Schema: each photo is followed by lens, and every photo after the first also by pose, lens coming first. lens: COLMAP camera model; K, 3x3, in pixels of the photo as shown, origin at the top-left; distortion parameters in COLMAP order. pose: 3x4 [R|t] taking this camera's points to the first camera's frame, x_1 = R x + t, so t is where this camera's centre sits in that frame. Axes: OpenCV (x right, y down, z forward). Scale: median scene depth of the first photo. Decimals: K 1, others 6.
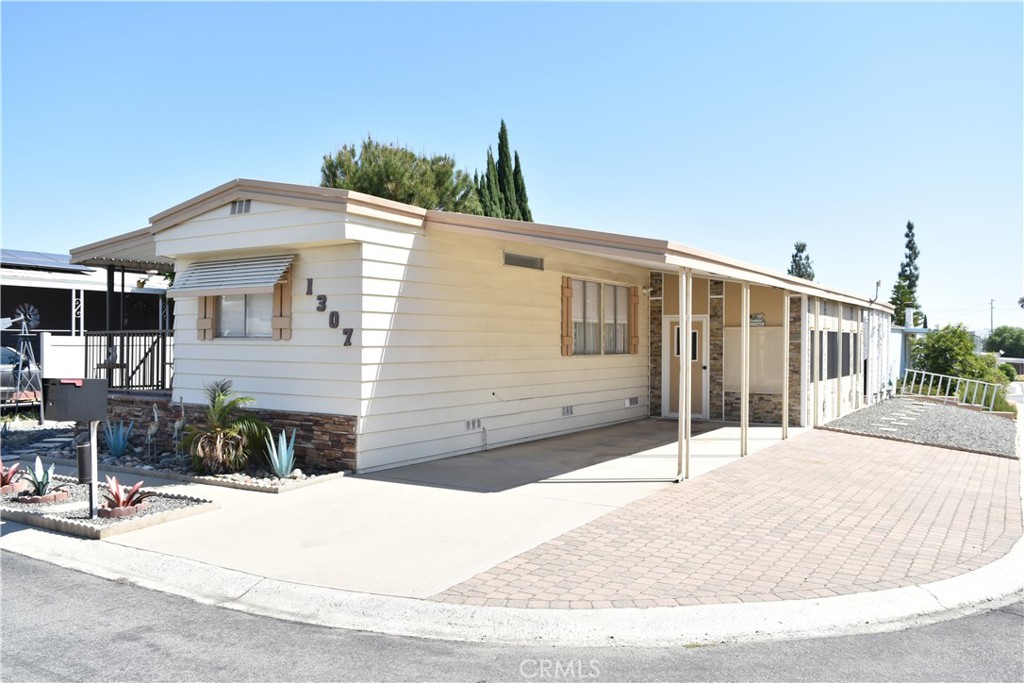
lens RADIAL K [[790.3, 0, 517.4], [0, 790.3, 339.8], [0, 0, 1]] dist [-0.019561, 0.011381]
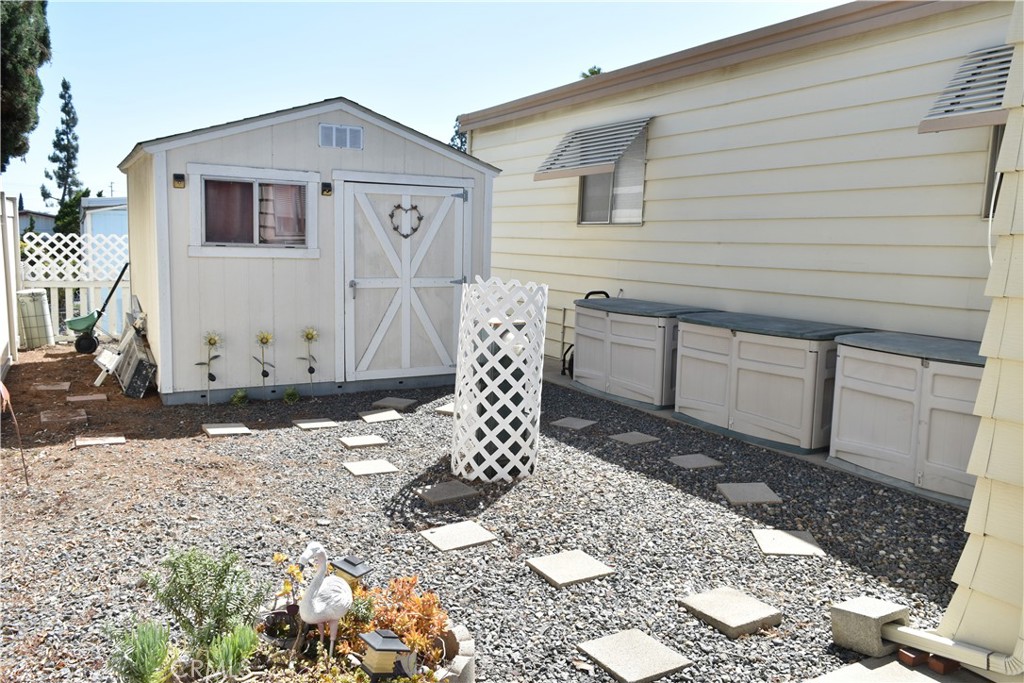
lens RADIAL K [[790.3, 0, 517.4], [0, 790.3, 339.8], [0, 0, 1]] dist [-0.019561, 0.011381]
pose [[0.467876, -0.096549, 0.878505, -0.435428], [-0.033453, 0.991368, 0.126770, 0.021573], [-0.883161, -0.088701, 0.460607, 1.968783]]
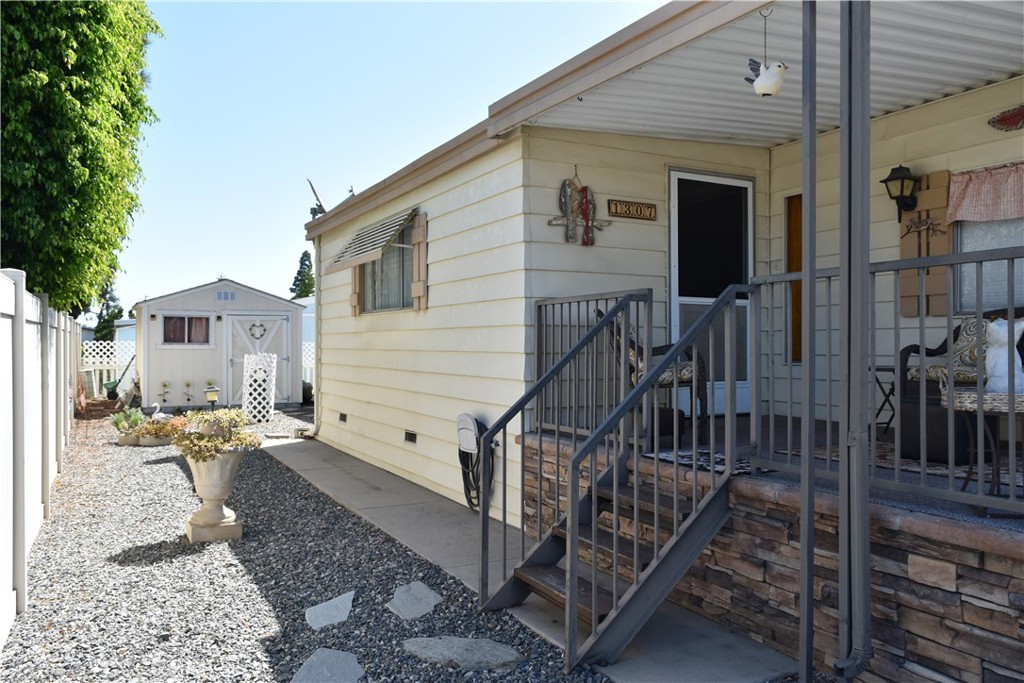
lens RADIAL K [[790.3, 0, 517.4], [0, 790.3, 339.8], [0, 0, 1]] dist [-0.019561, 0.011381]
pose [[0.495691, 0.005321, 0.868483, -0.938482], [-0.010942, 0.999940, 0.000120, 0.019464], [-0.868430, -0.009563, 0.495719, 1.188517]]
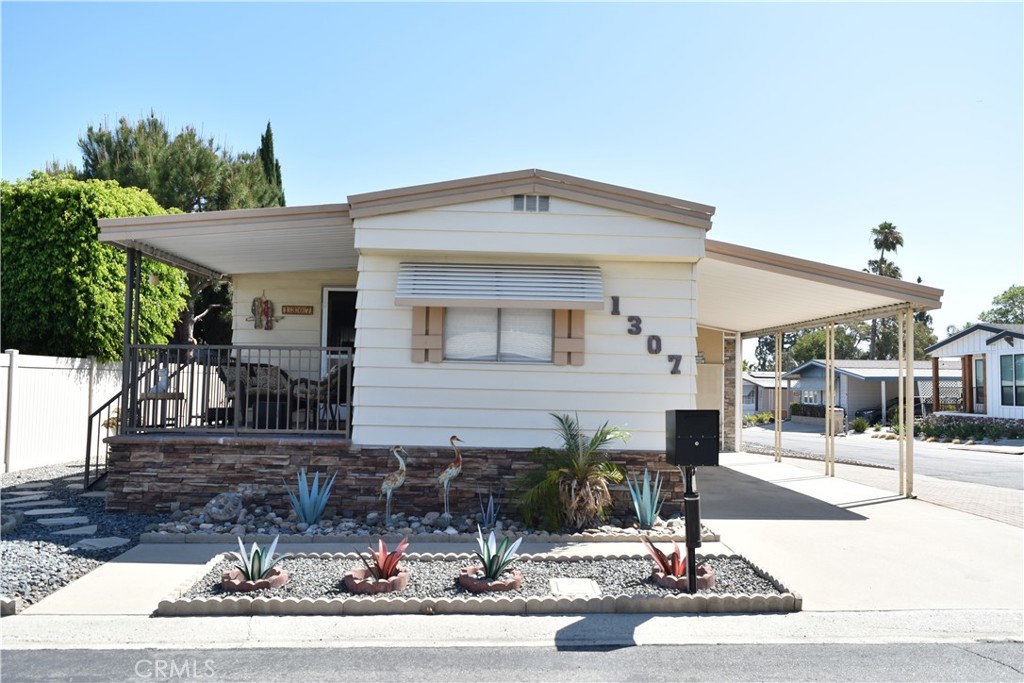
lens RADIAL K [[790.3, 0, 517.4], [0, 790.3, 339.8], [0, 0, 1]] dist [-0.019561, 0.011381]
pose [[0.825059, 0.044088, 0.563324, -0.762177], [-0.019290, 0.998568, -0.049900, 0.014793], [-0.564718, 0.030304, 0.824728, 0.306737]]
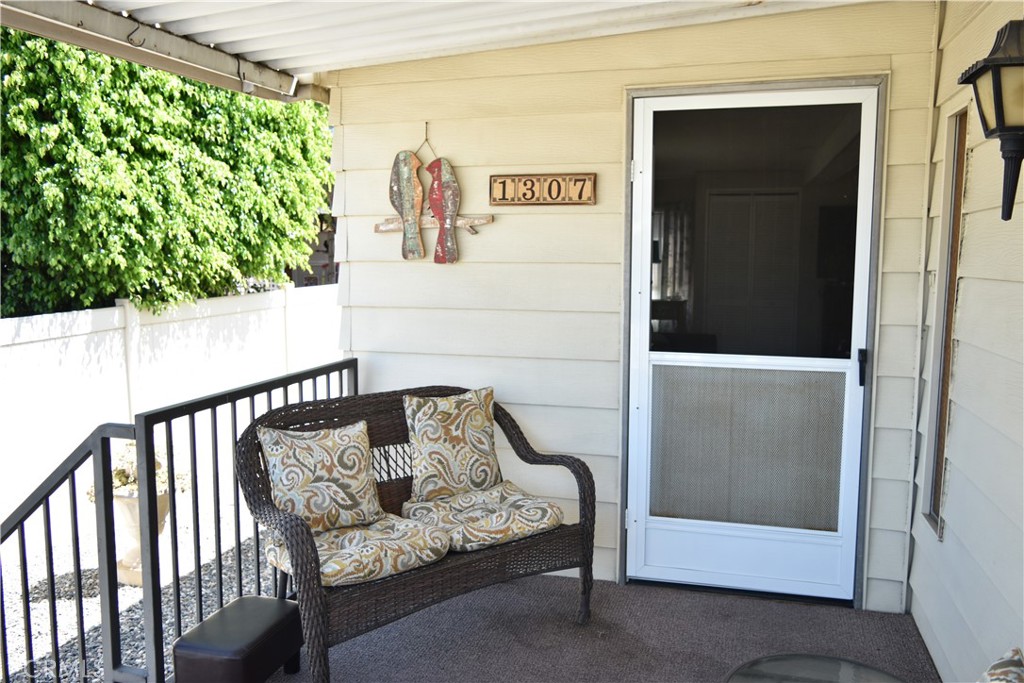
lens RADIAL K [[790.3, 0, 517.4], [0, 790.3, 339.8], [0, 0, 1]] dist [-0.019561, 0.011381]
pose [[0.962223, -0.028681, 0.270749, -0.485902], [-0.005268, 0.992288, 0.123839, -0.056918], [-0.272213, -0.120587, 0.954651, 1.104007]]
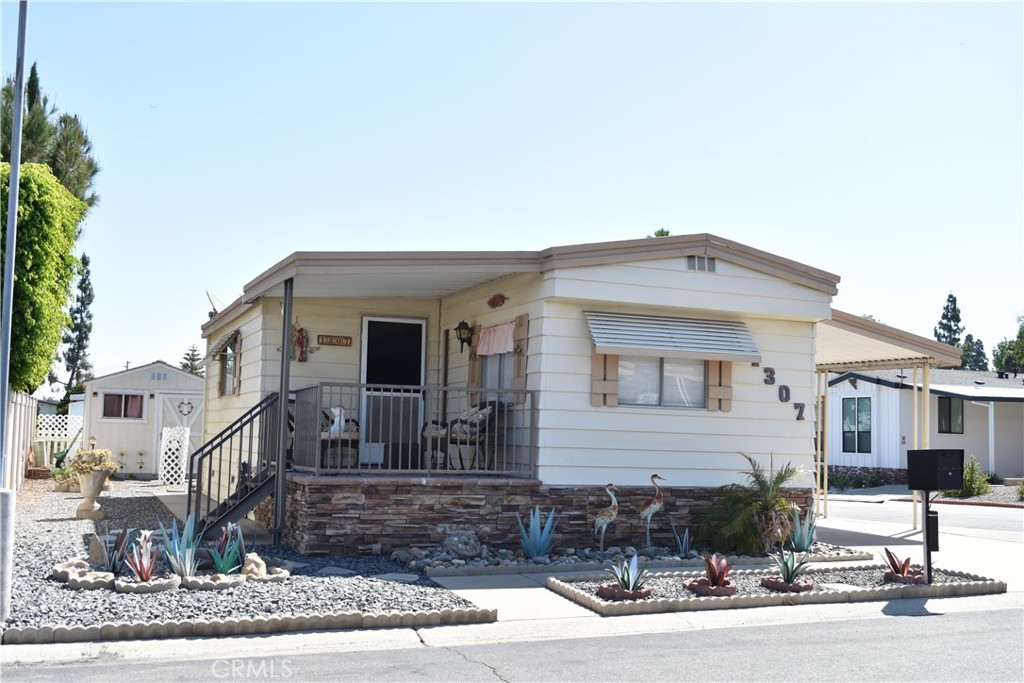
lens RADIAL K [[1108.5, 0, 518.3], [0, 1108.5, 339.9], [0, 0, 1]] dist [-0.025218, -0.001074]
pose [[0.582477, 0.081510, 0.808750, -1.391412], [-0.031948, 0.996486, -0.077422, 0.023301], [-0.812219, 0.019259, 0.583035, 0.396305]]
